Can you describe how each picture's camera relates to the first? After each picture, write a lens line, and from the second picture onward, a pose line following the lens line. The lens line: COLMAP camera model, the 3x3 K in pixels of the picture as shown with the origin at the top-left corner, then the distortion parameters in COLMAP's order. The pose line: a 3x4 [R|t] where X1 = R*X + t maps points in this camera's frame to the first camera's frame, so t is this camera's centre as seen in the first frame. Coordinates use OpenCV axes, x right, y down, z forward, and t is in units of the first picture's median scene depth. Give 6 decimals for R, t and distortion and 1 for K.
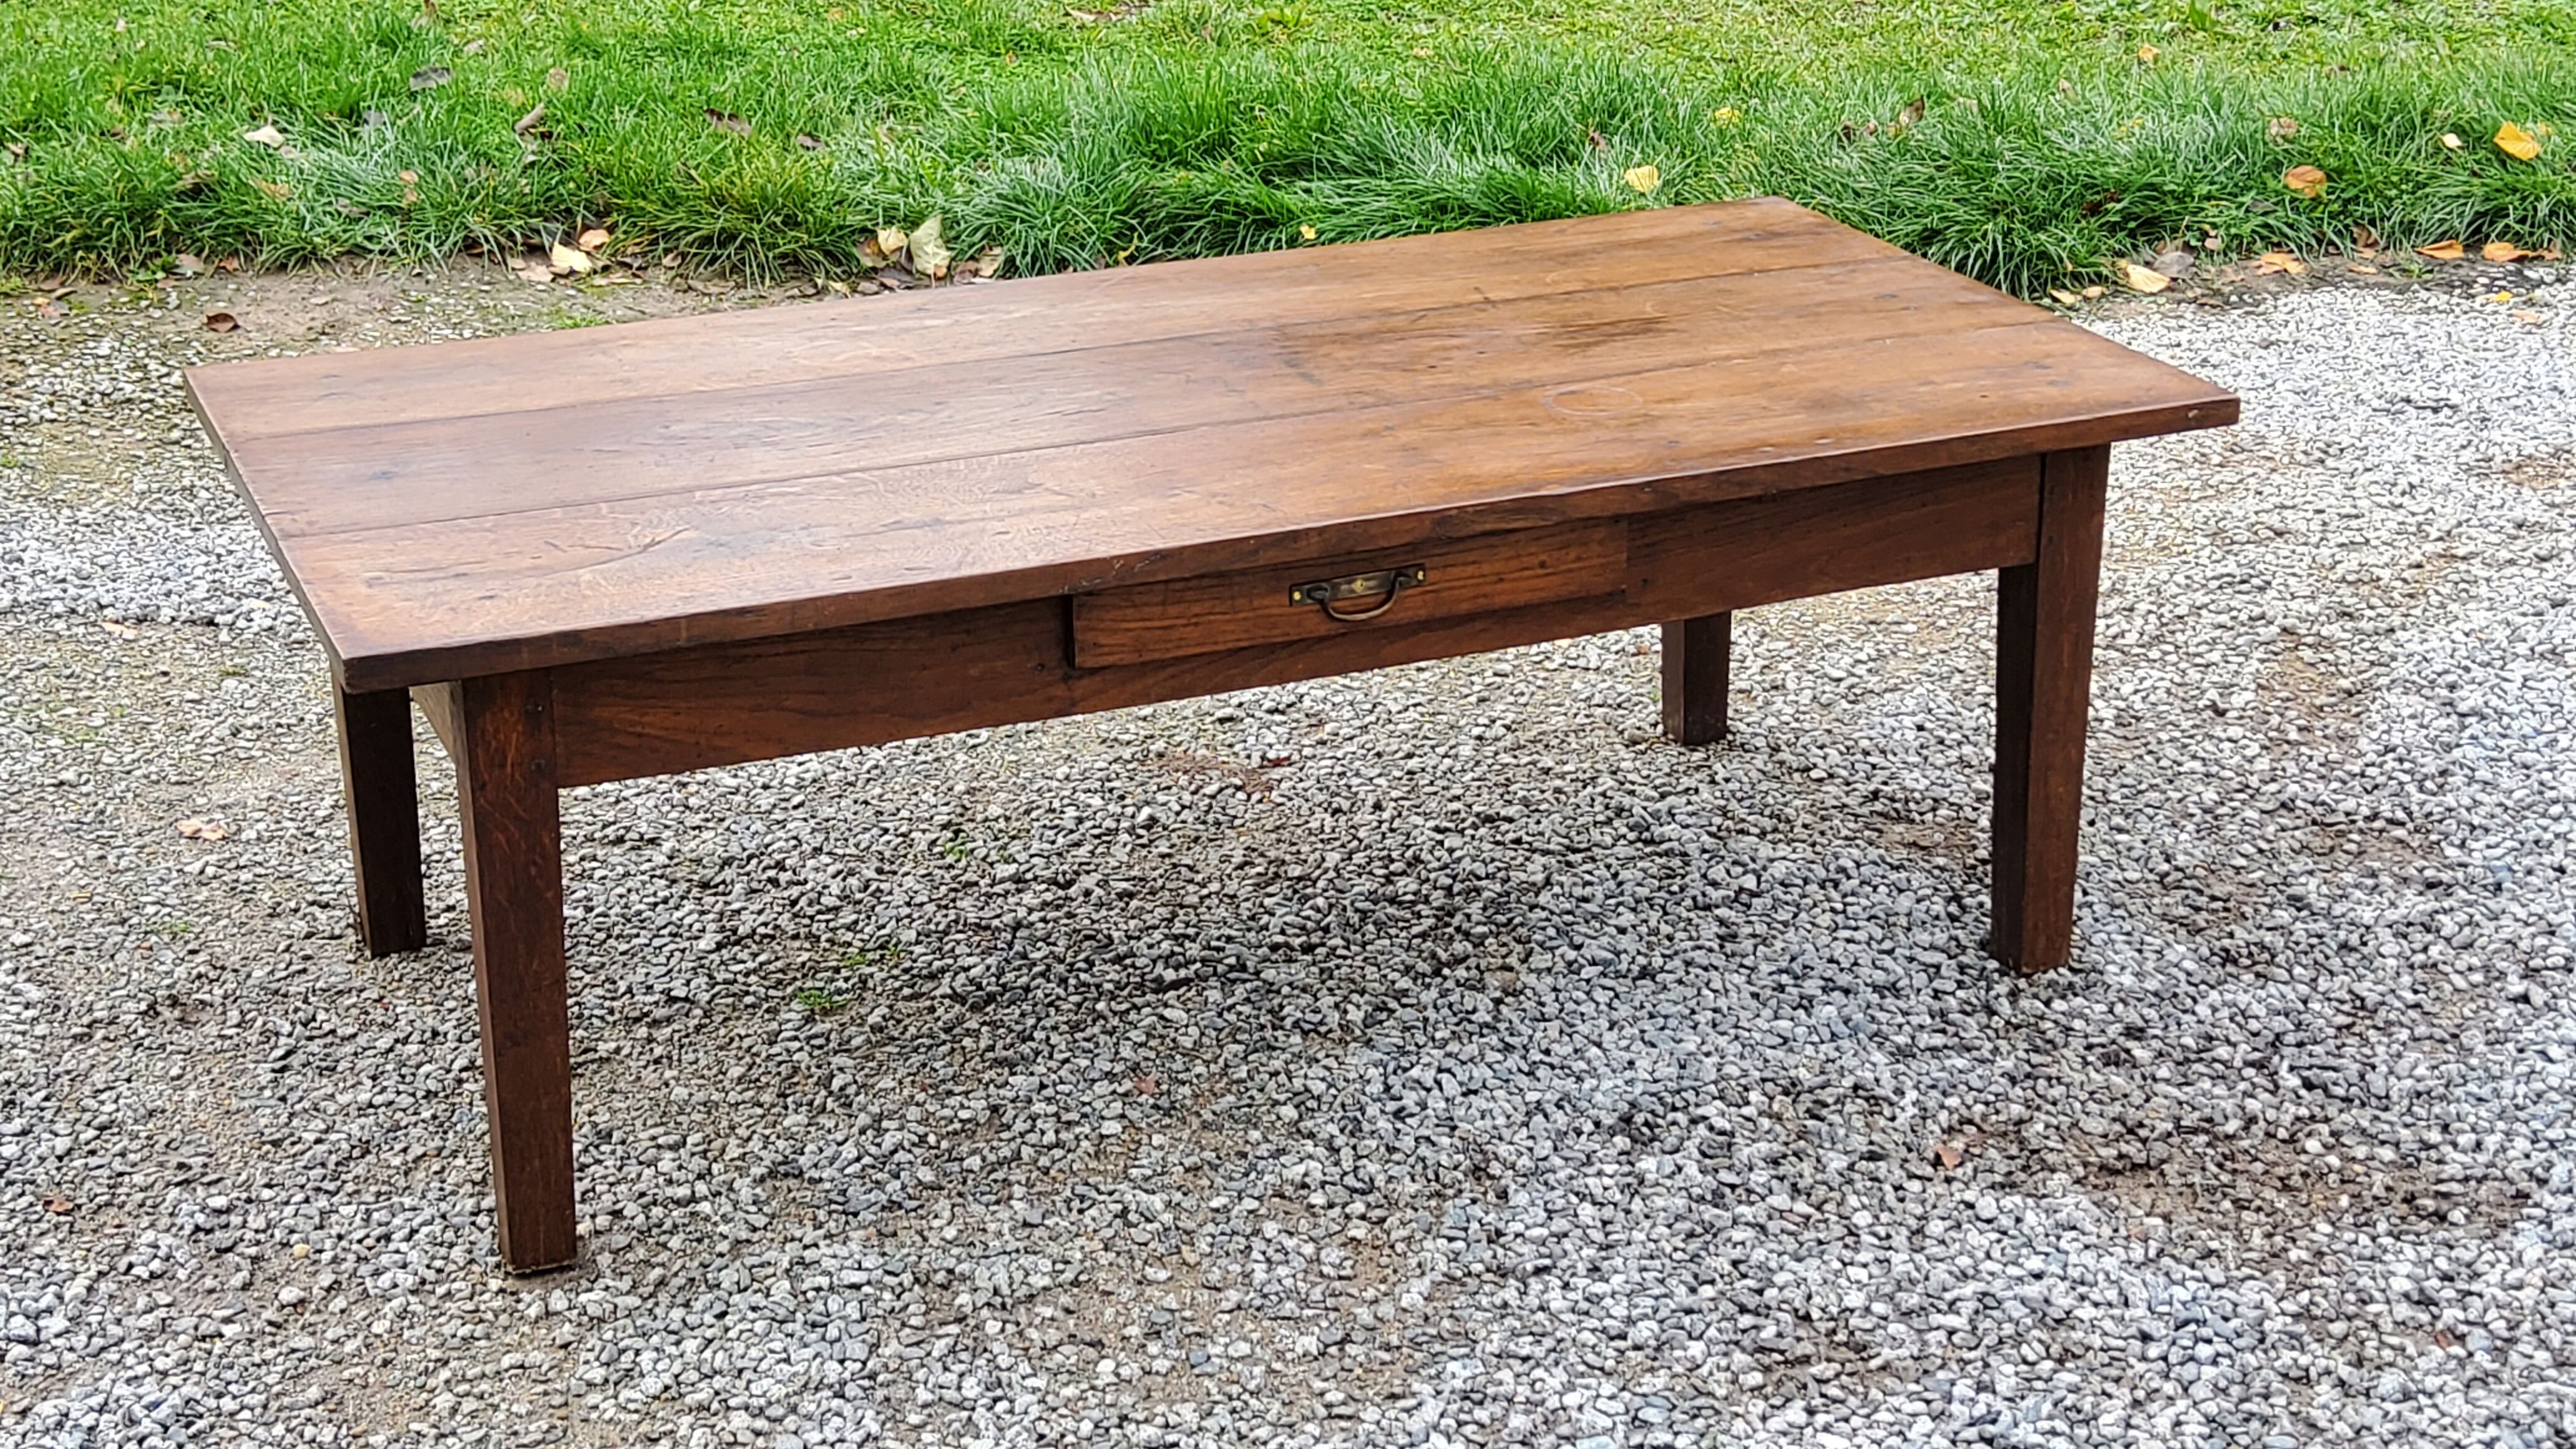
lens RADIAL K [[3855.5, 0, 1249.4], [0, 3855.5, 701.5], [0, 0, 1]] dist [0.119380, 0.000000]
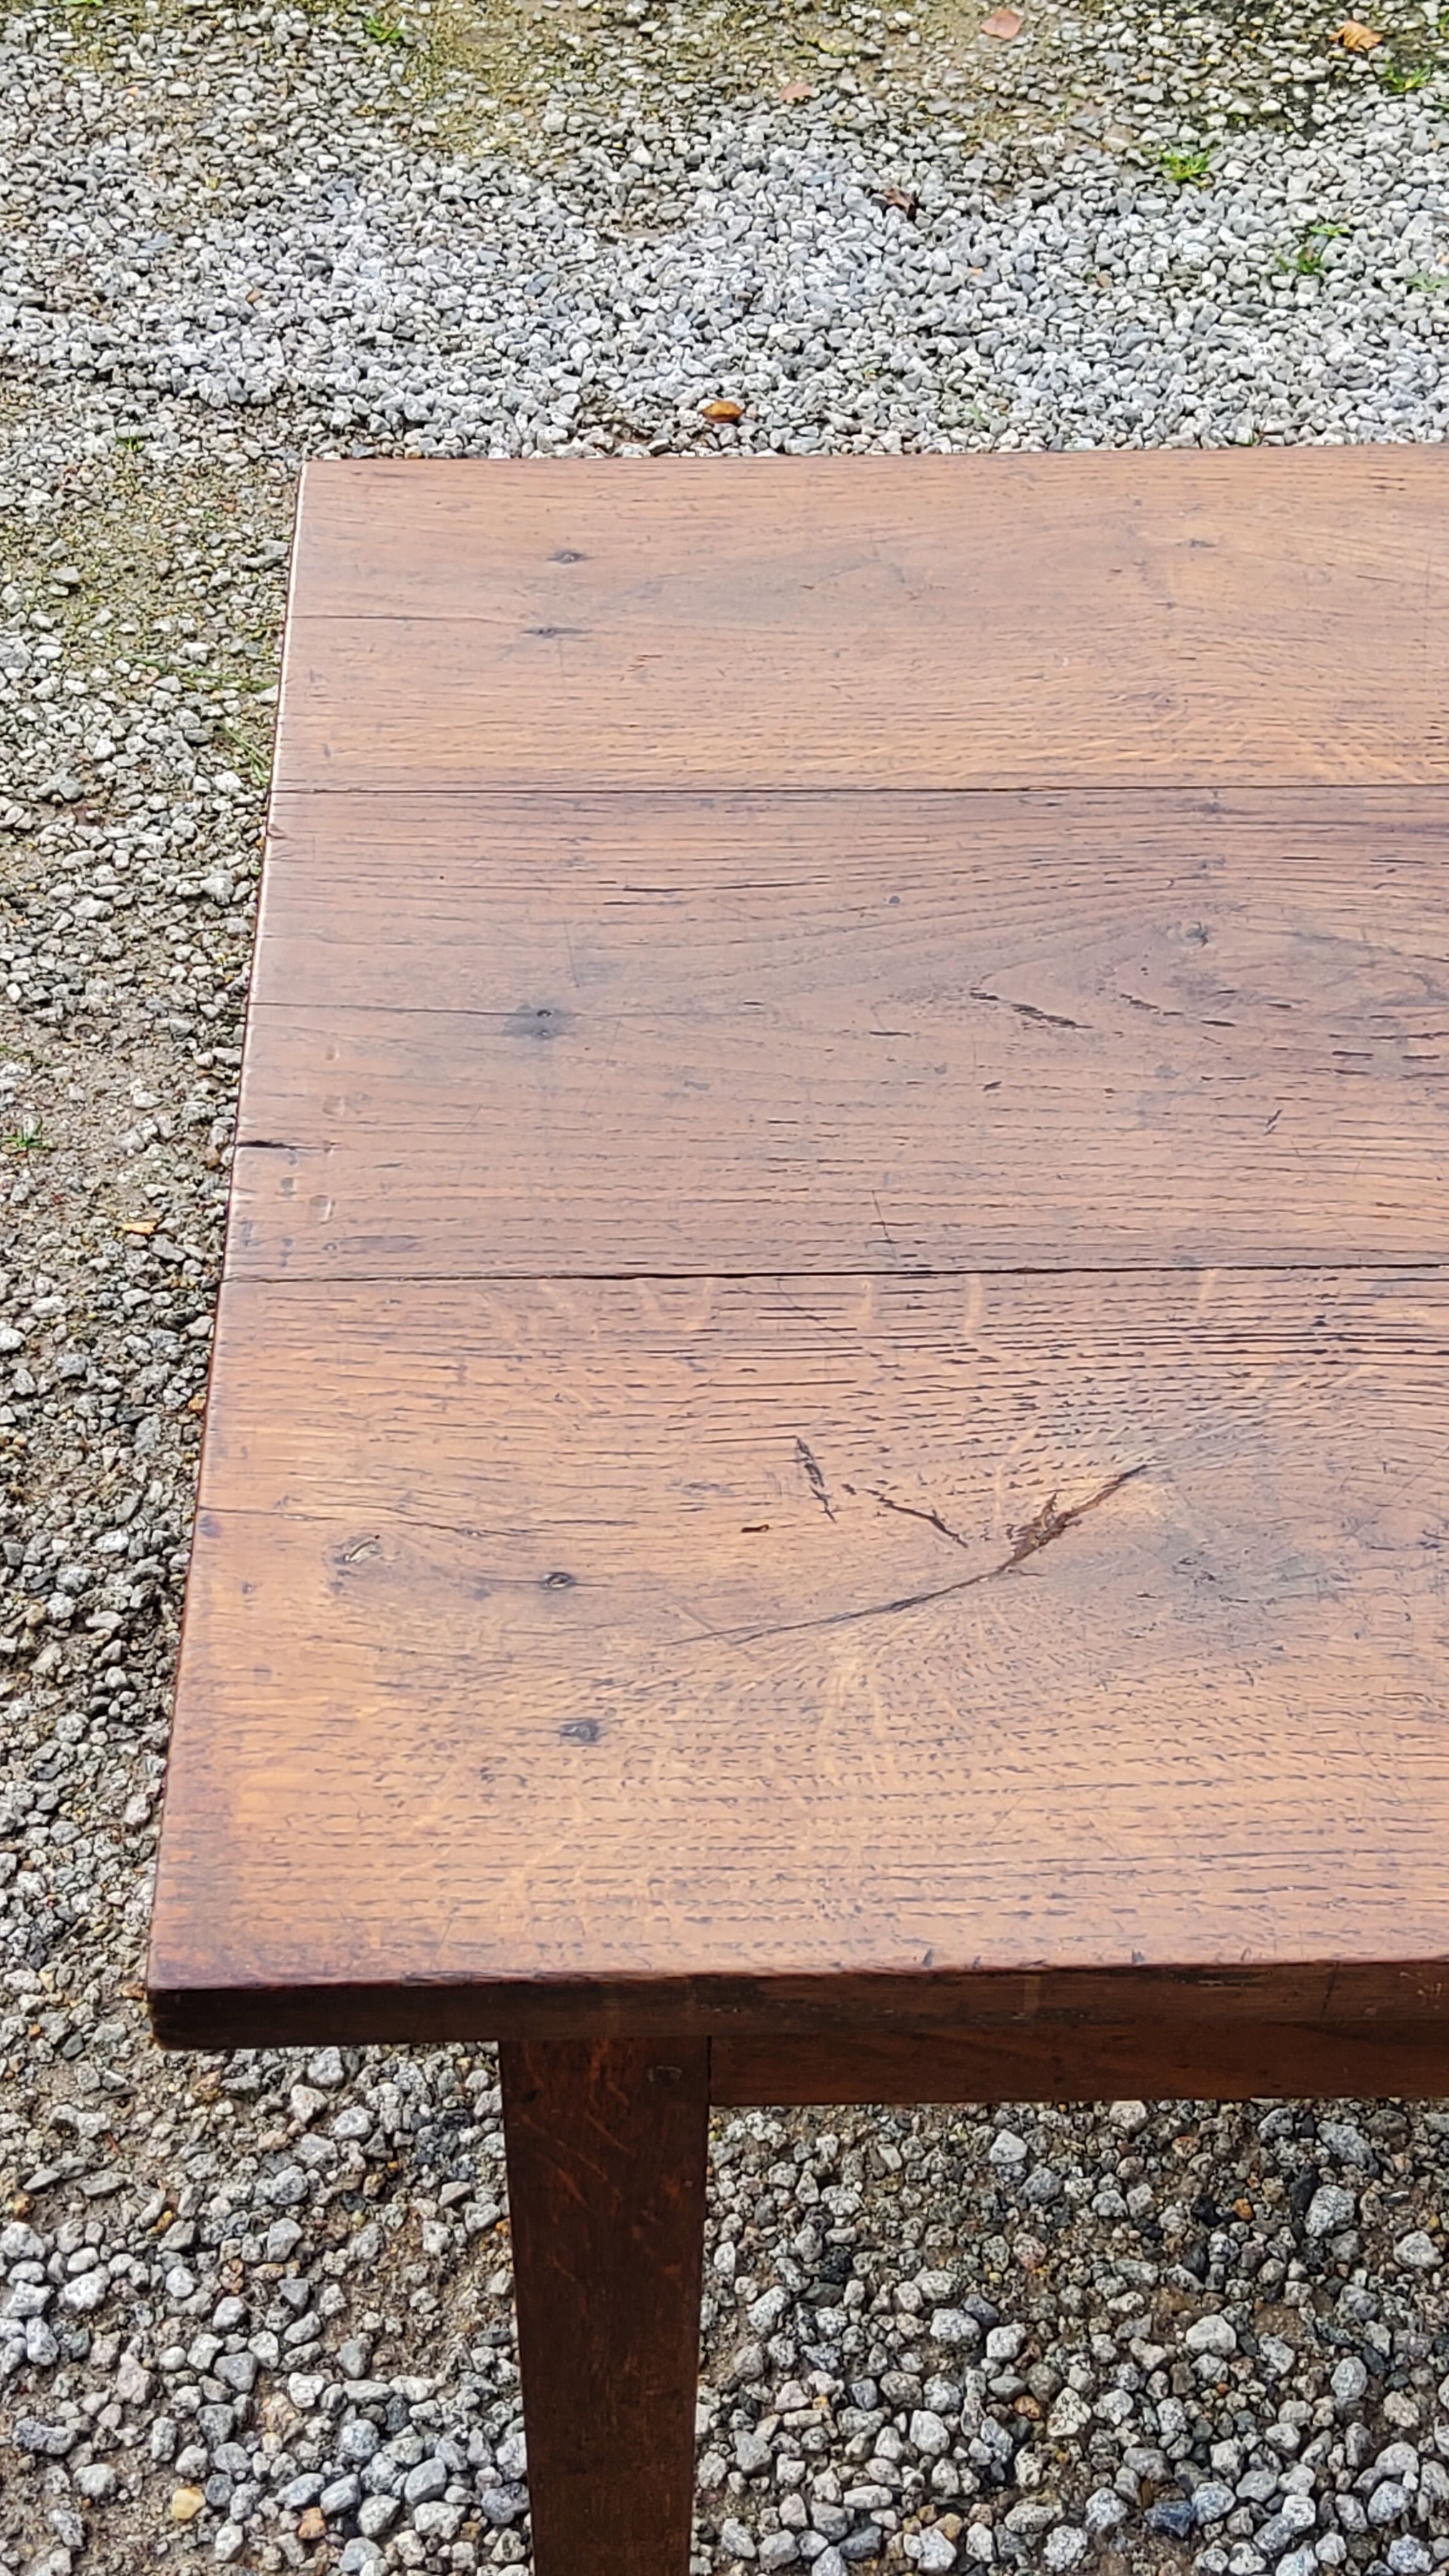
lens RADIAL K [[3855.5, 0, 740.2], [0, 3855.5, 1271.7], [0, 0, 1]] dist [0.119380, 0.000000]
pose [[0.939230, 0.236363, -0.248958, -0.076032], [-0.130410, 0.916511, 0.378154, -0.177882], [0.317554, -0.322707, 0.891639, 0.538456]]
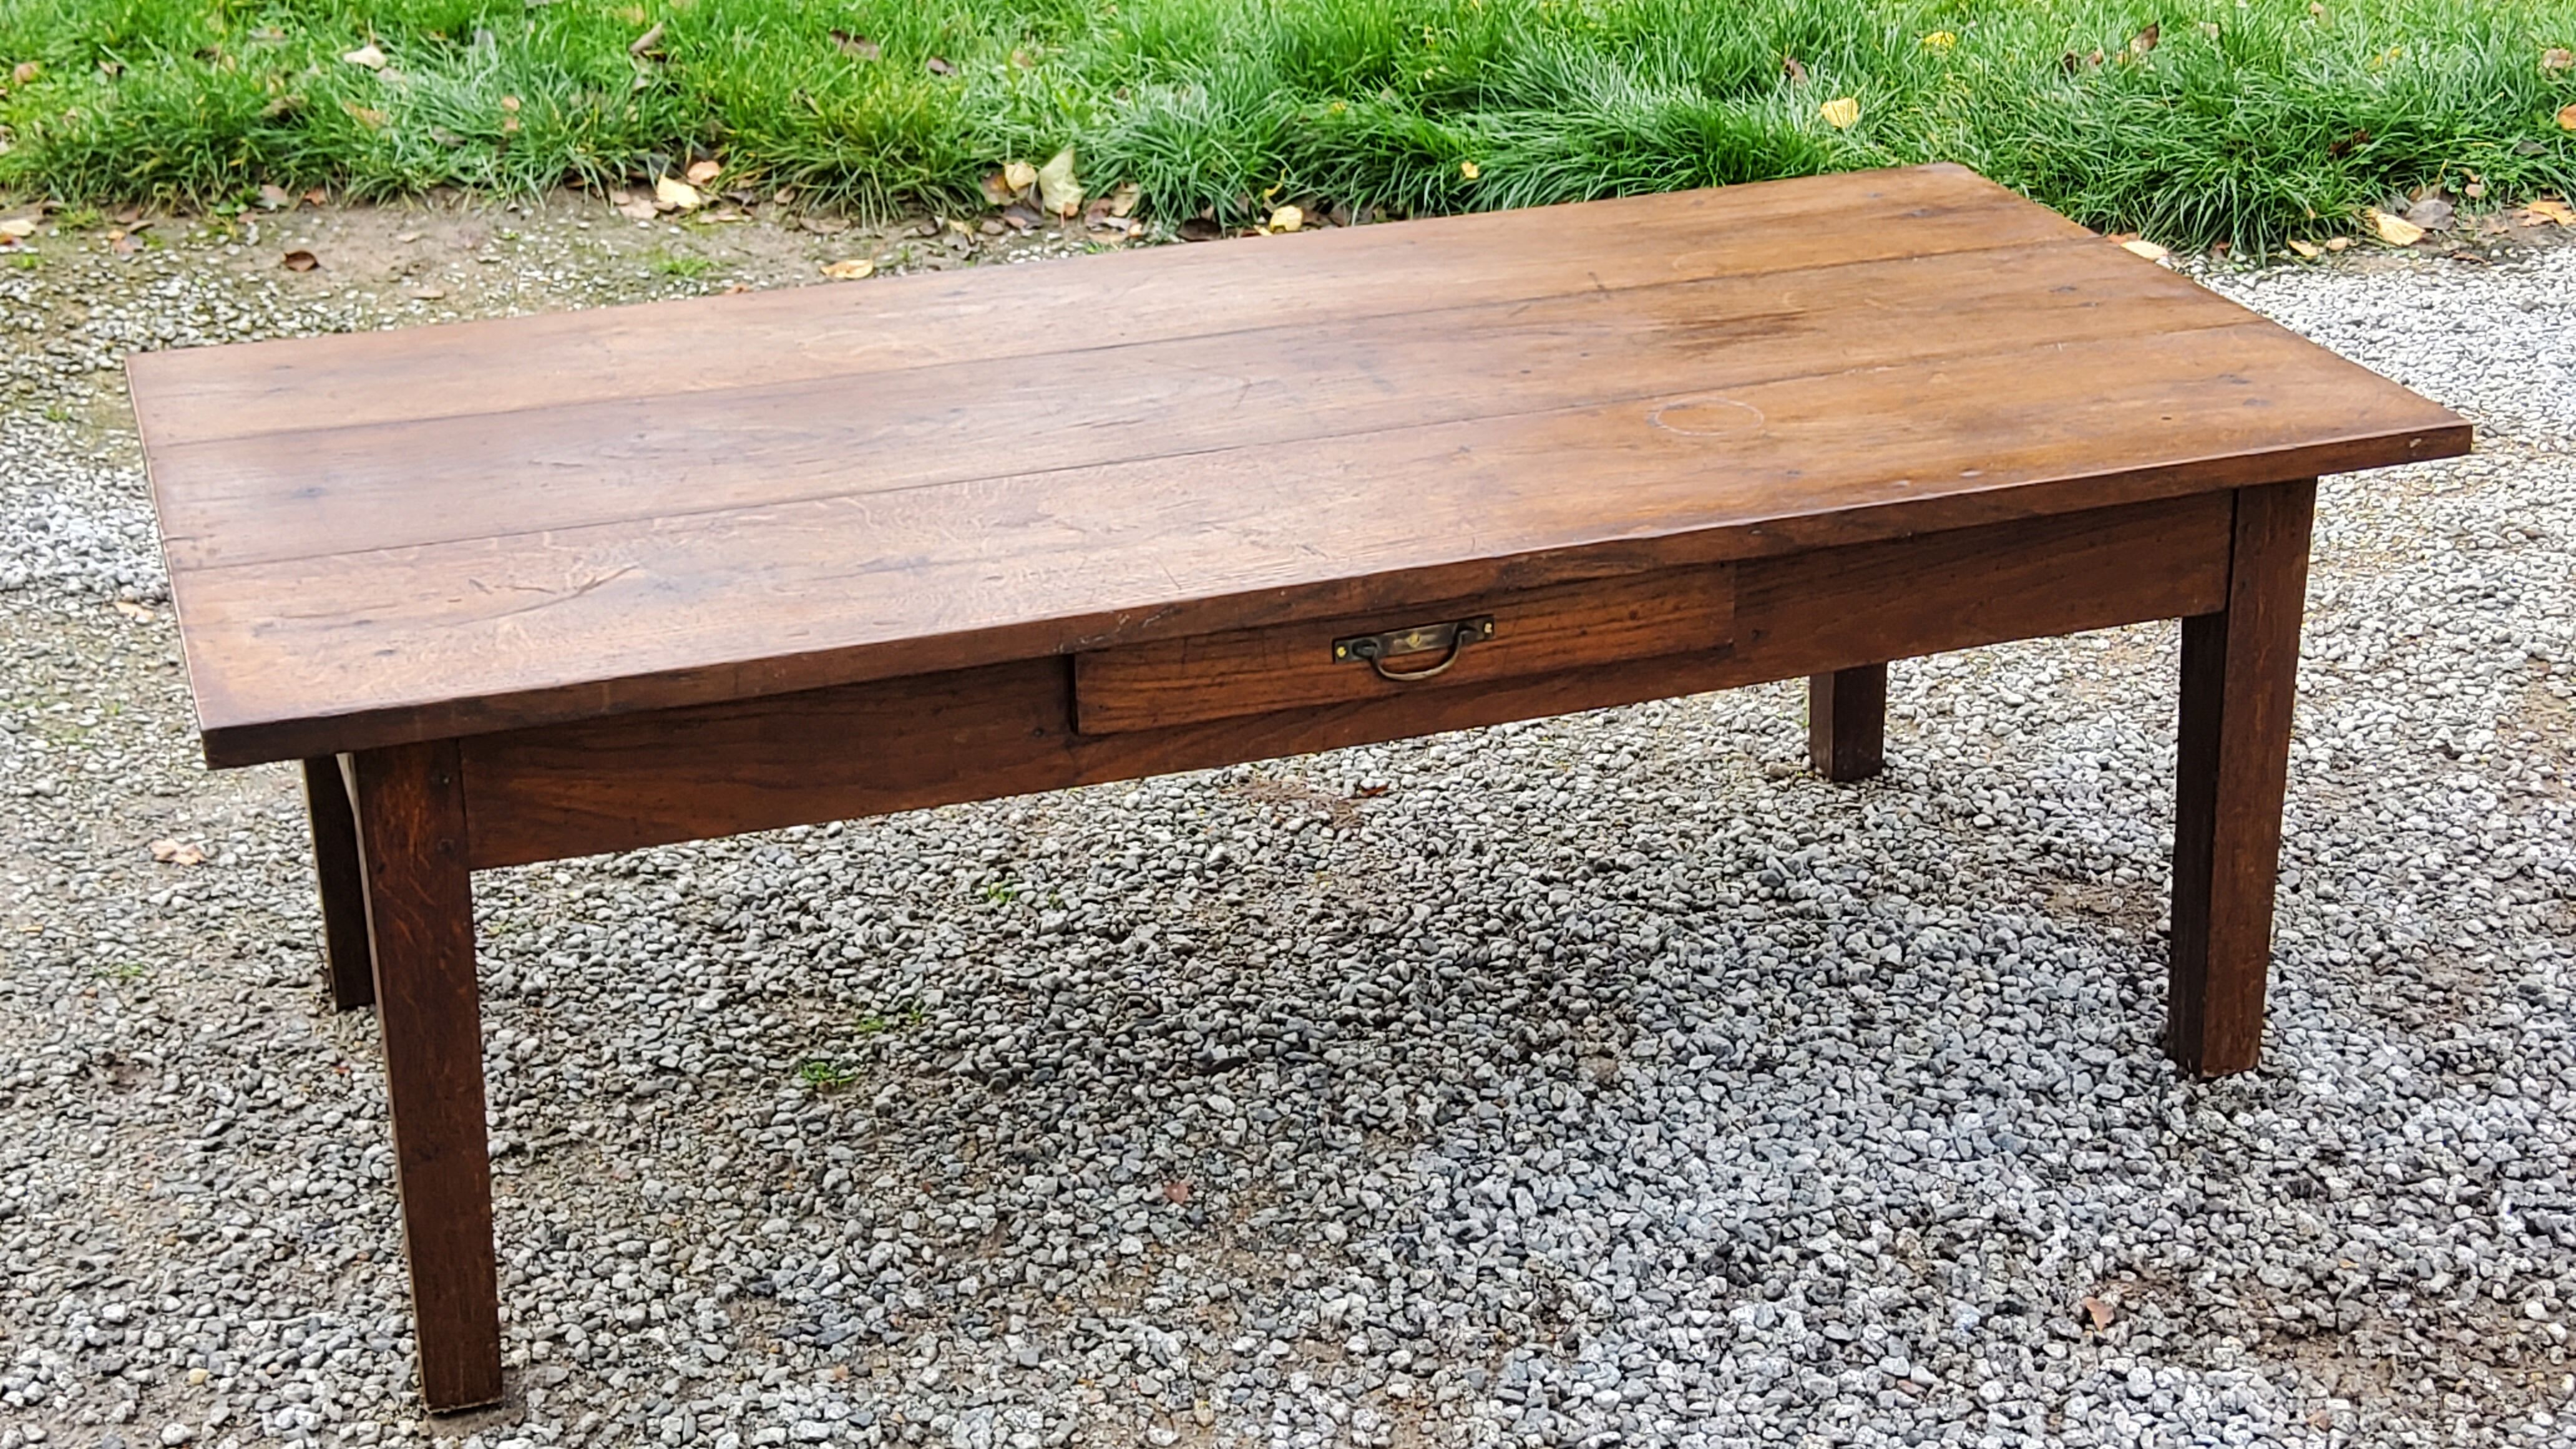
lens RADIAL K [[3855.5, 0, 1257.0], [0, 3855.5, 712.1], [0, 0, 1]] dist [0.119380, 0.000000]
pose [[0.997828, 0.017836, -0.063411, 0.041845], [-0.015810, 0.999353, 0.032312, -0.035548], [0.063947, -0.031239, 0.997464, 0.121619]]
